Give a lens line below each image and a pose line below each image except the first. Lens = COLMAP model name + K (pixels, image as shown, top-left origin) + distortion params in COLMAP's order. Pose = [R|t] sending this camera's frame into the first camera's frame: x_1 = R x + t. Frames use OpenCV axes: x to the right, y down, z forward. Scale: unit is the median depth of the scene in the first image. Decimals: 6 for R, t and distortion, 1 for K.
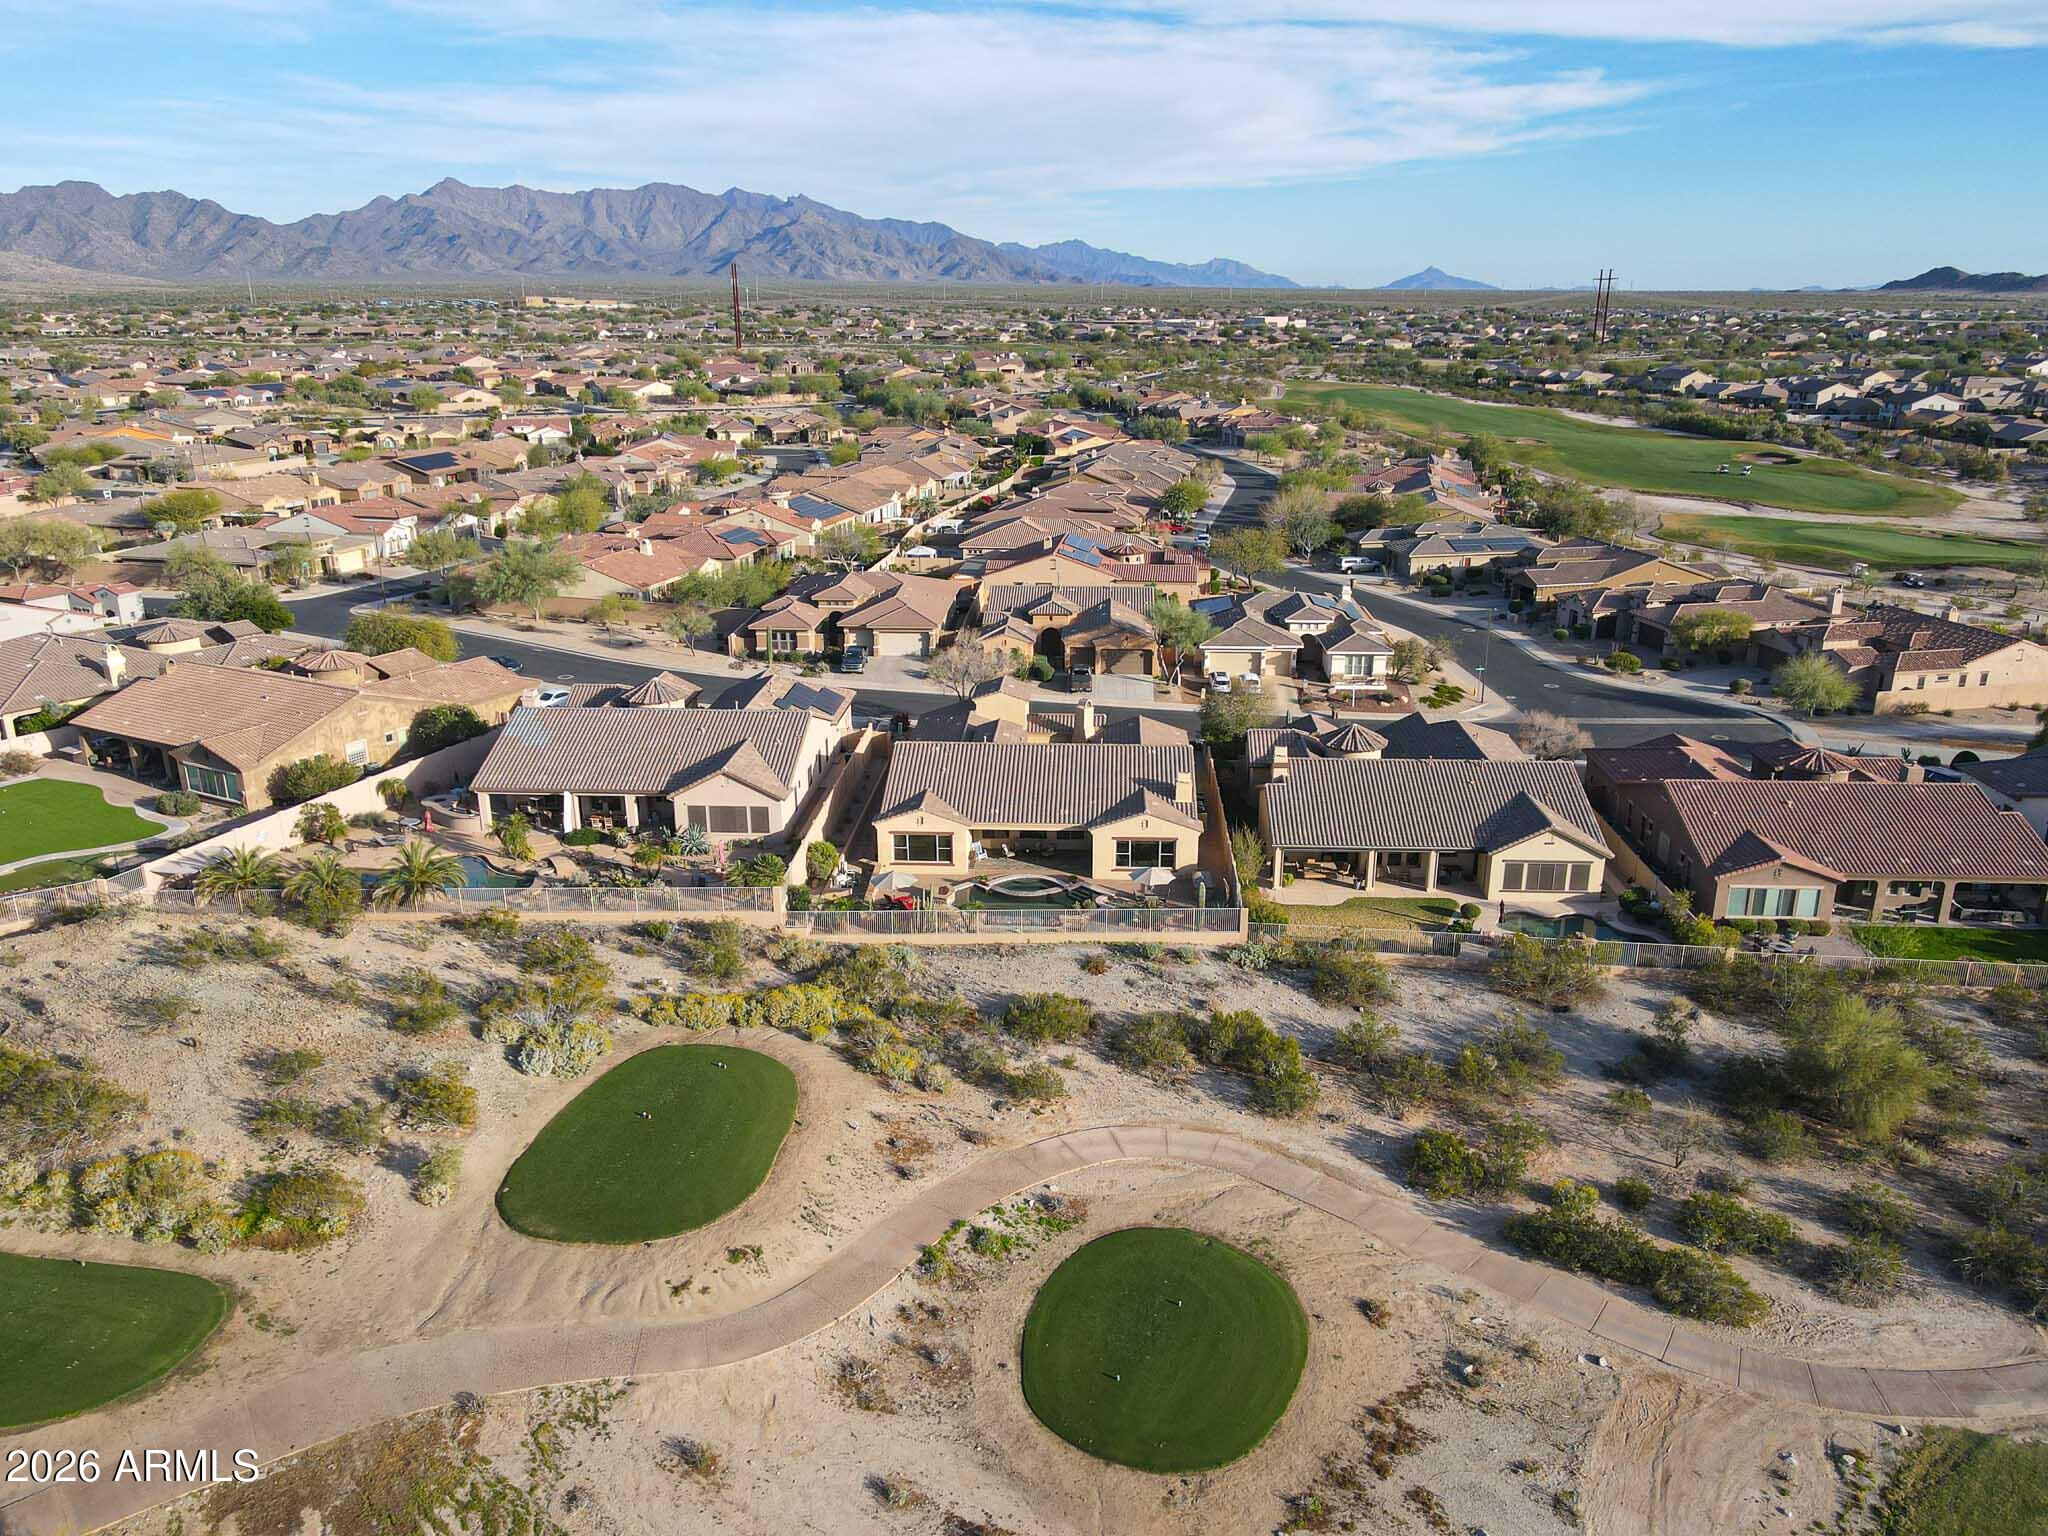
lens RADIAL K [[1481.5, 0, 1024.0], [0, 1481.5, 768.0], [0, 0, 1]] dist [0.026217, 0.002087]
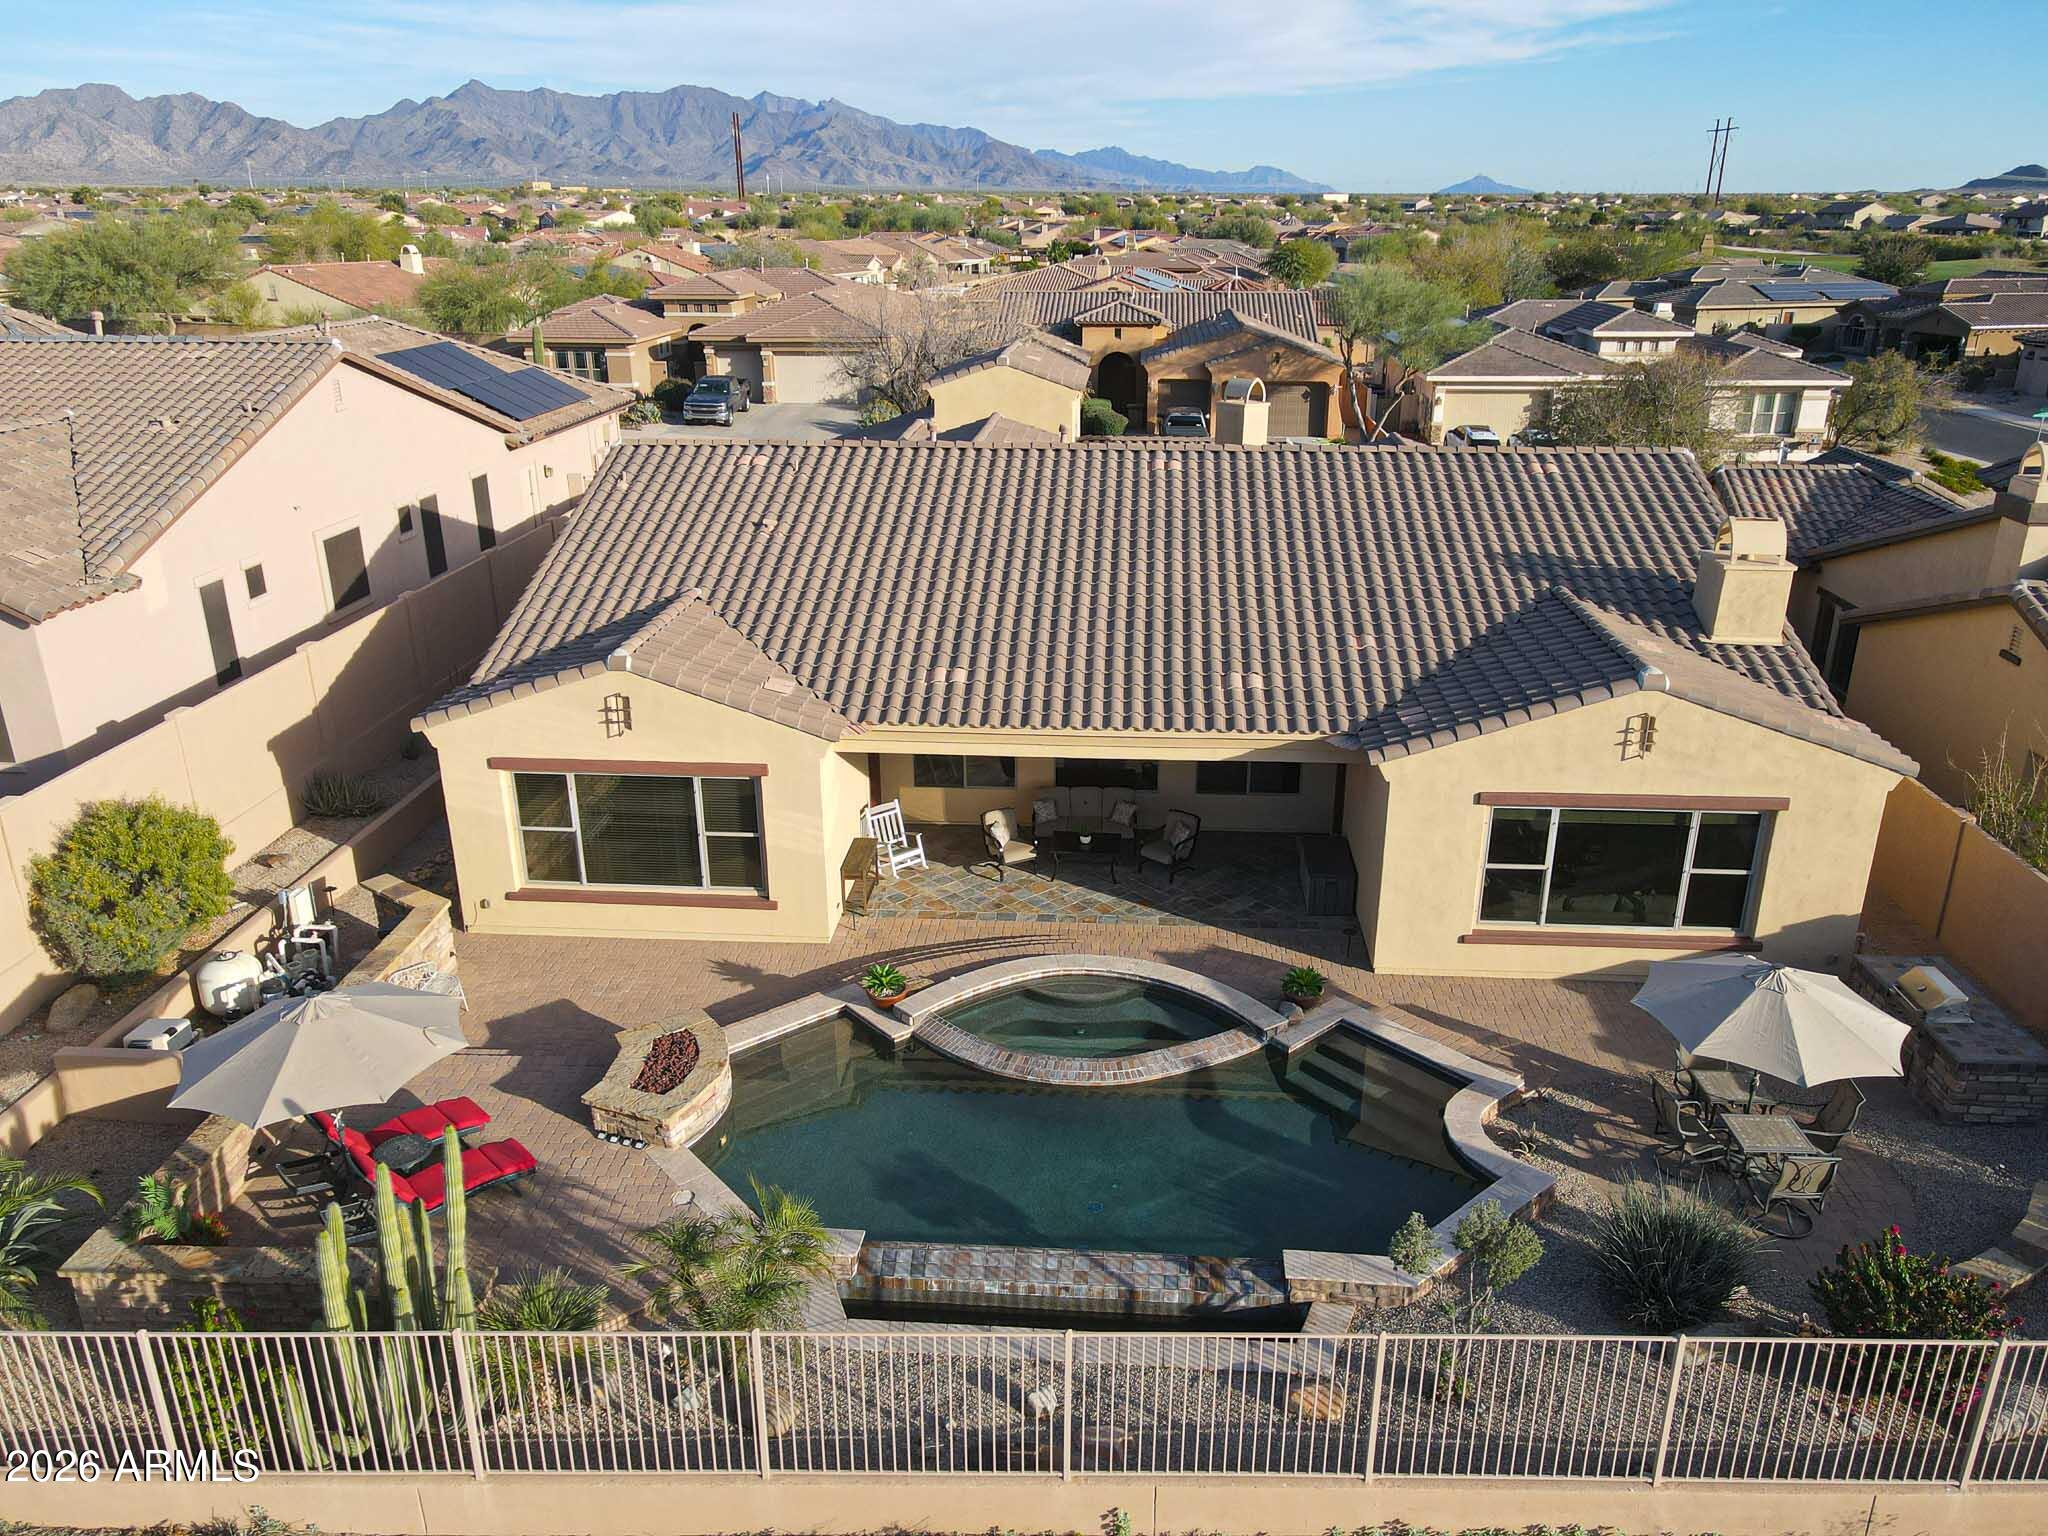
lens RADIAL K [[1481.5, 0, 1024.0], [0, 1481.5, 768.0], [0, 0, 1]] dist [0.026217, 0.002087]
pose [[0.999739, 0.007366, -0.021608, -0.001897], [-0.006203, 0.998556, 0.053362, 0.020946], [0.021970, -0.053215, 0.998341, 0.515167]]
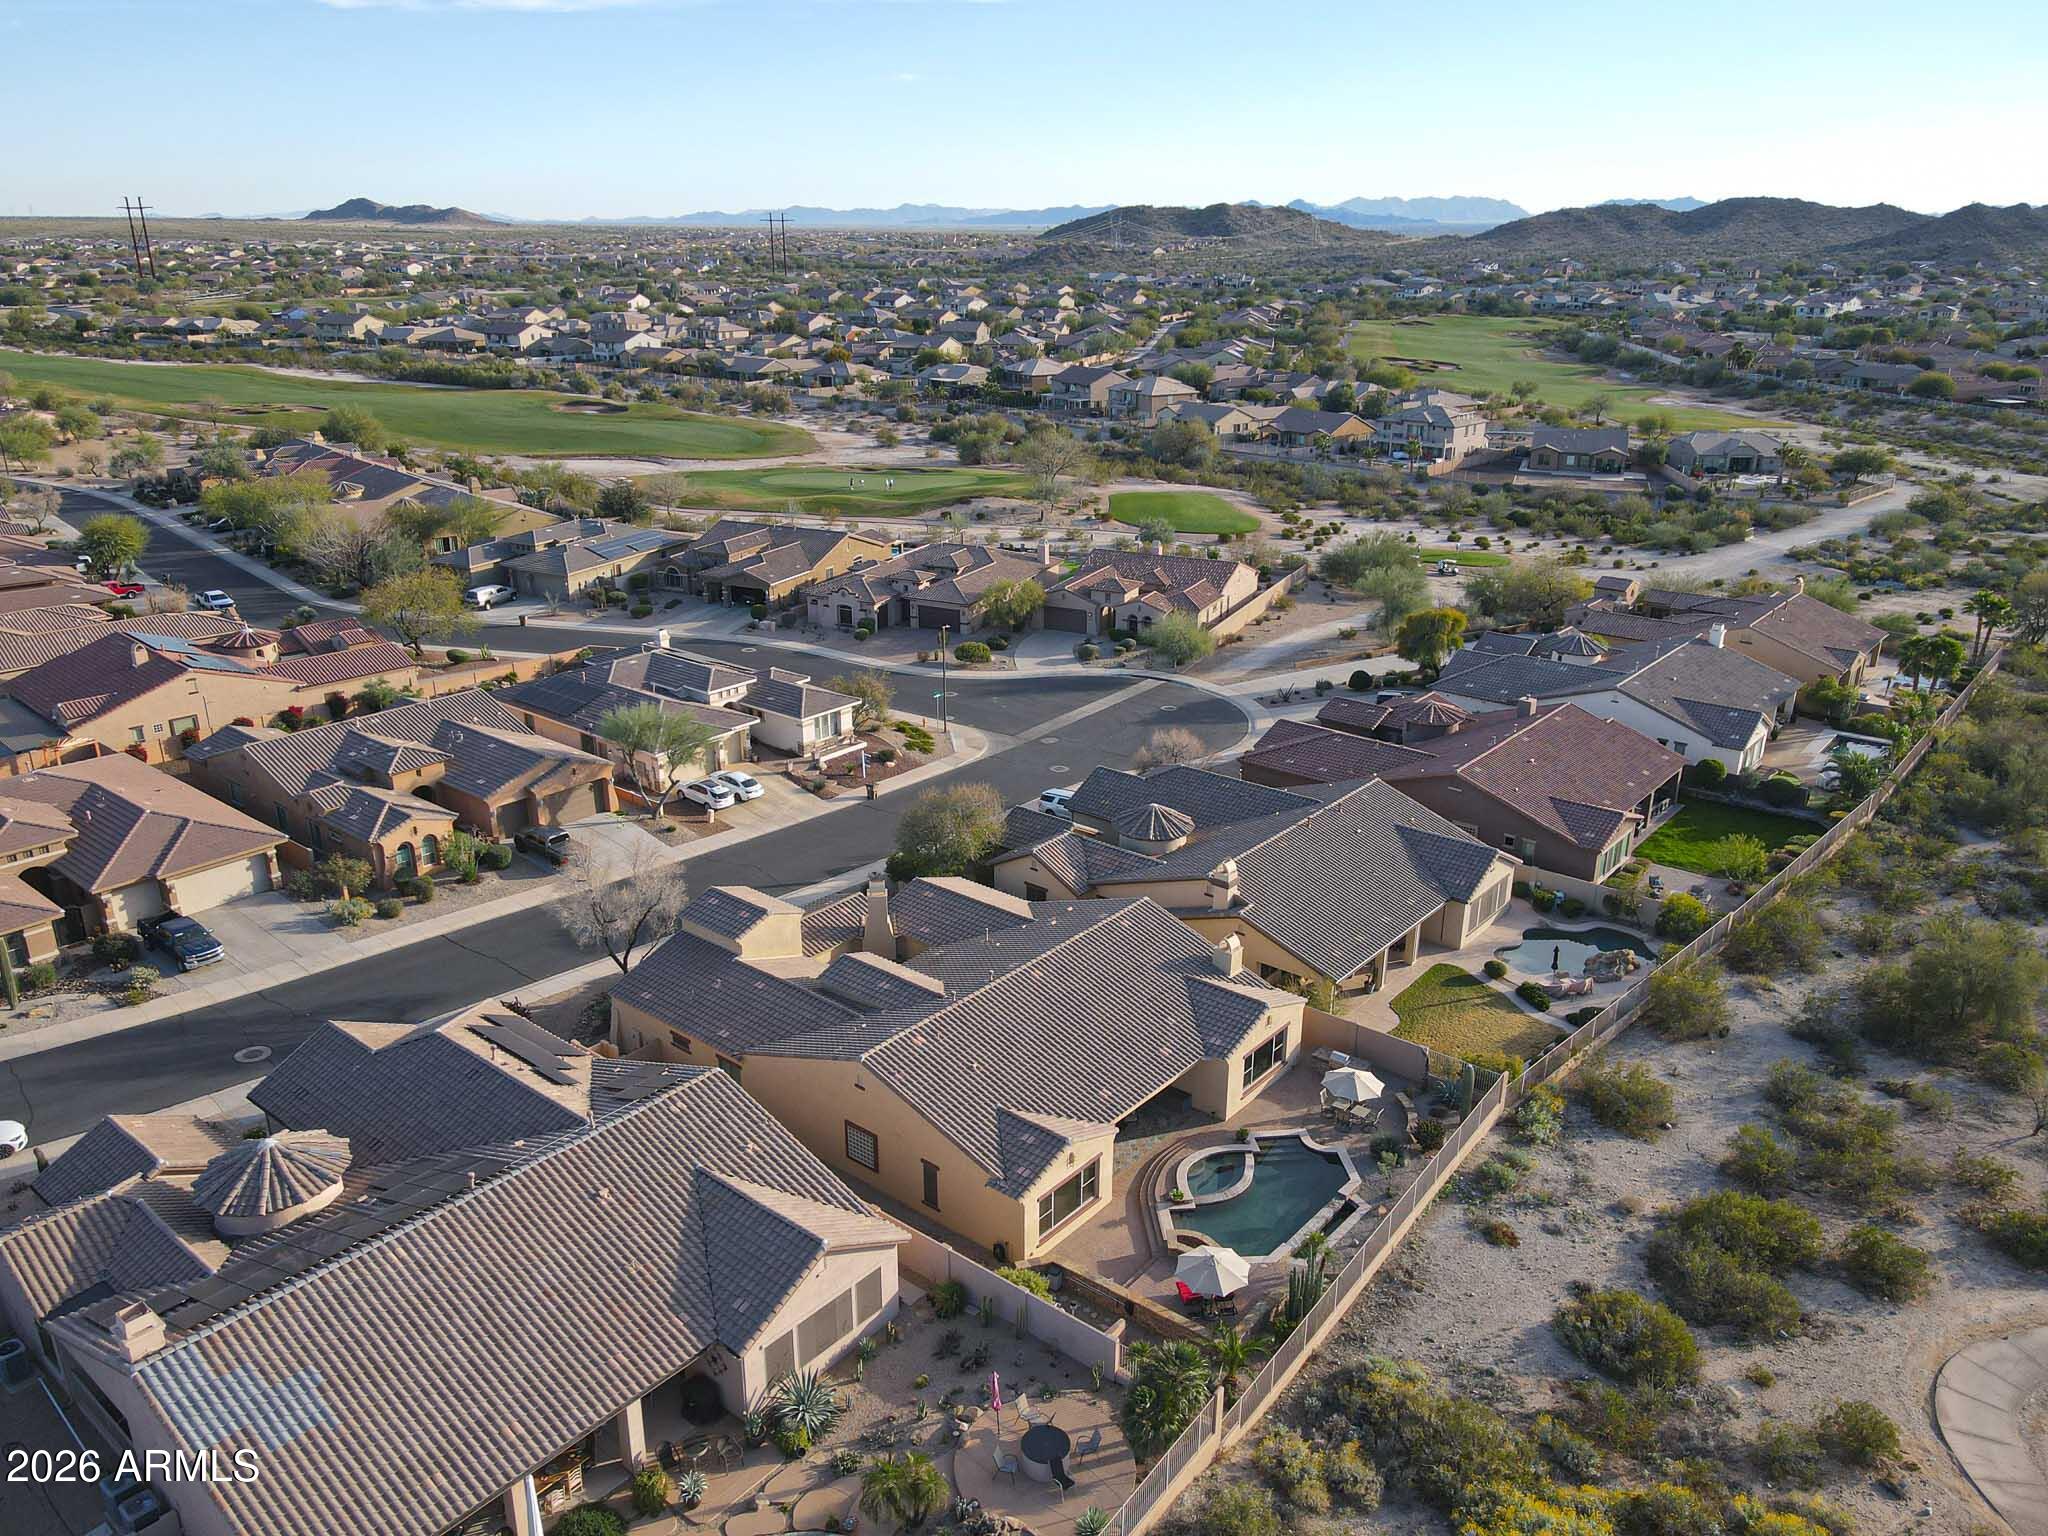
lens RADIAL K [[1481.5, 0, 1024.0], [0, 1481.5, 768.0], [0, 0, 1]] dist [0.026217, 0.002087]
pose [[0.591838, -0.274813, 0.757763, -0.344285], [0.241040, 0.957409, 0.158957, -0.153385], [-0.769173, 0.088574, 0.632872, 0.400638]]
